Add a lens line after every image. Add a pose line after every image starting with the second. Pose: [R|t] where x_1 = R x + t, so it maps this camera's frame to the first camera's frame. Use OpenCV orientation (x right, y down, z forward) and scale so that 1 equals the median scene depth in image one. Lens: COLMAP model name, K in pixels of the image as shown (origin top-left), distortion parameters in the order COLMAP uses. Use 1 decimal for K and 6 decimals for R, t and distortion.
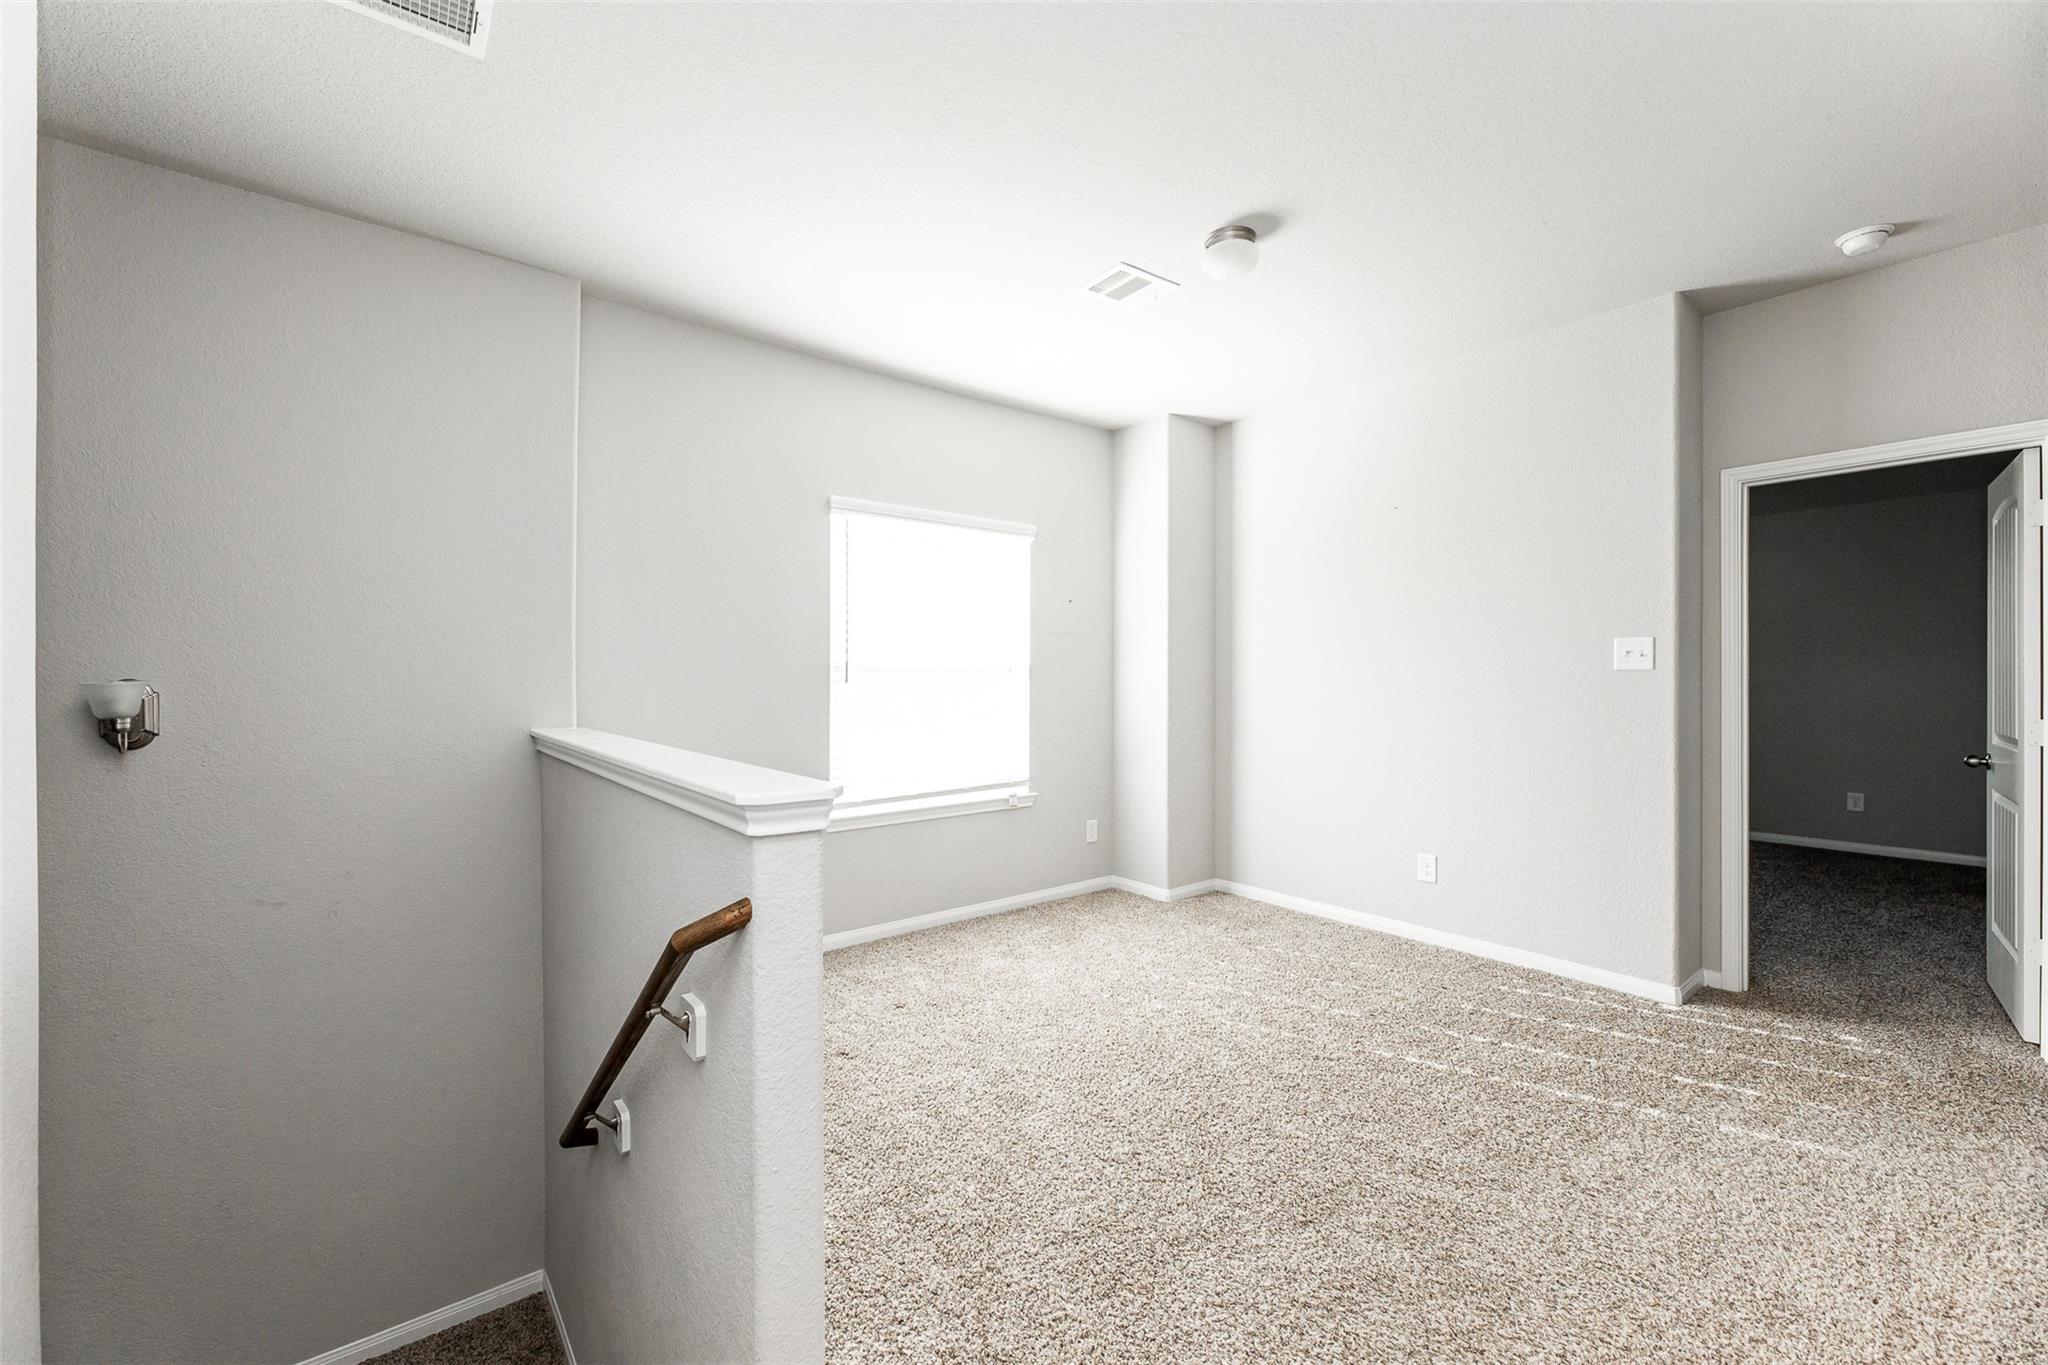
lens RADIAL K [[826.0, 0, 1024.0], [0, 826.0, 682.5], [0, 0, 1]] dist [-0.000127, -0.000611]
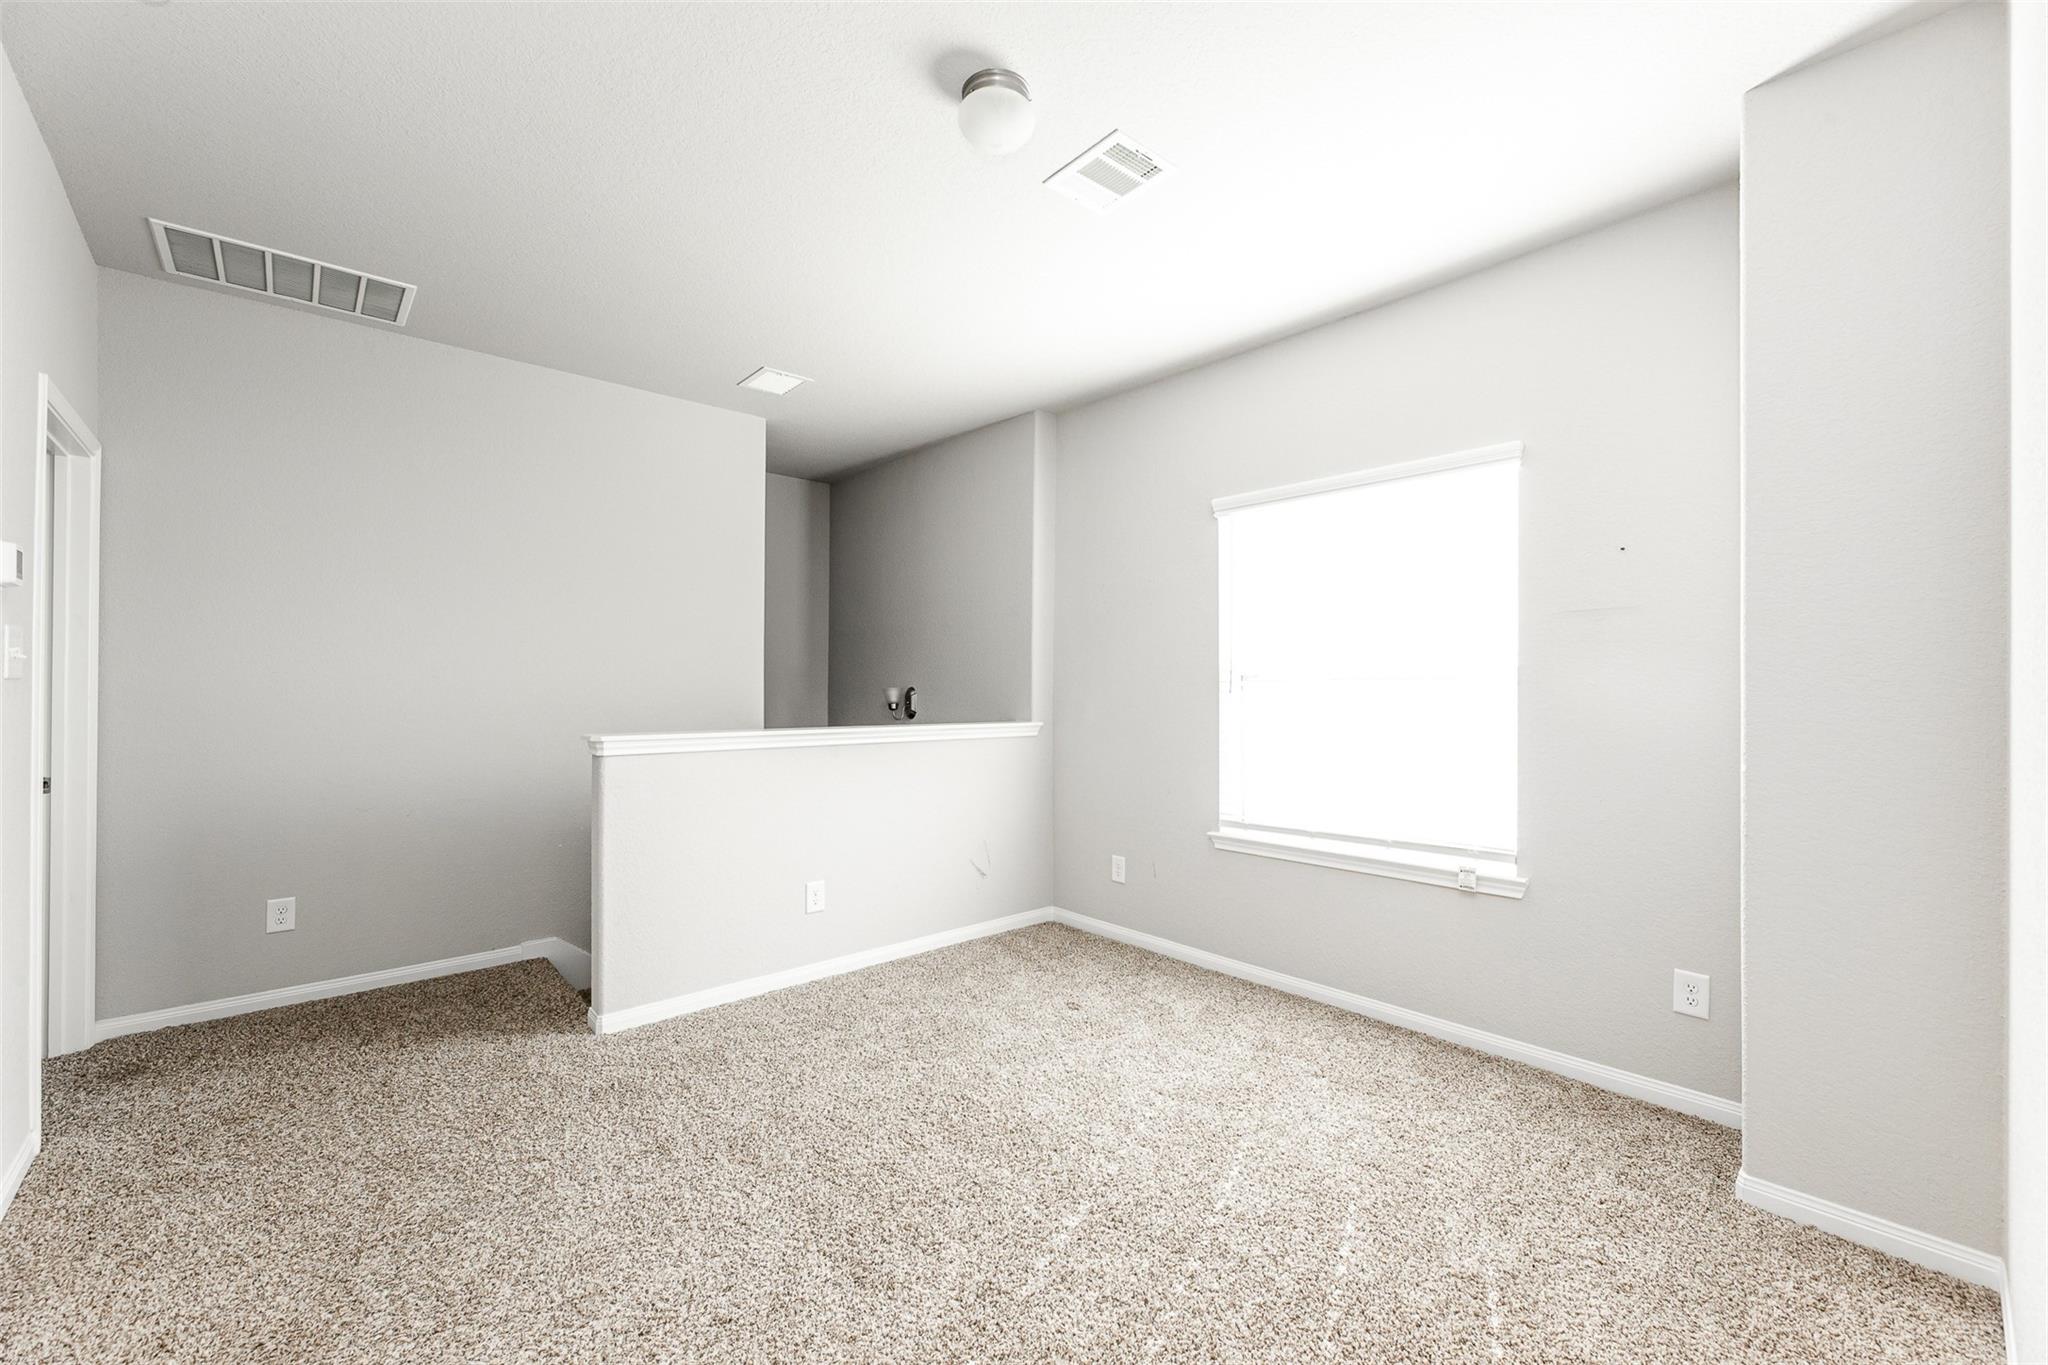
lens RADIAL K [[826.0, 0, 1024.0], [0, 826.0, 682.5], [0, 0, 1]] dist [-0.000127, -0.000611]
pose [[0.052415, -0.010311, -0.998572, 0.612799], [-0.007707, 0.999913, -0.010730, -0.000297], [0.998596, 0.008258, 0.052331, 0.616668]]
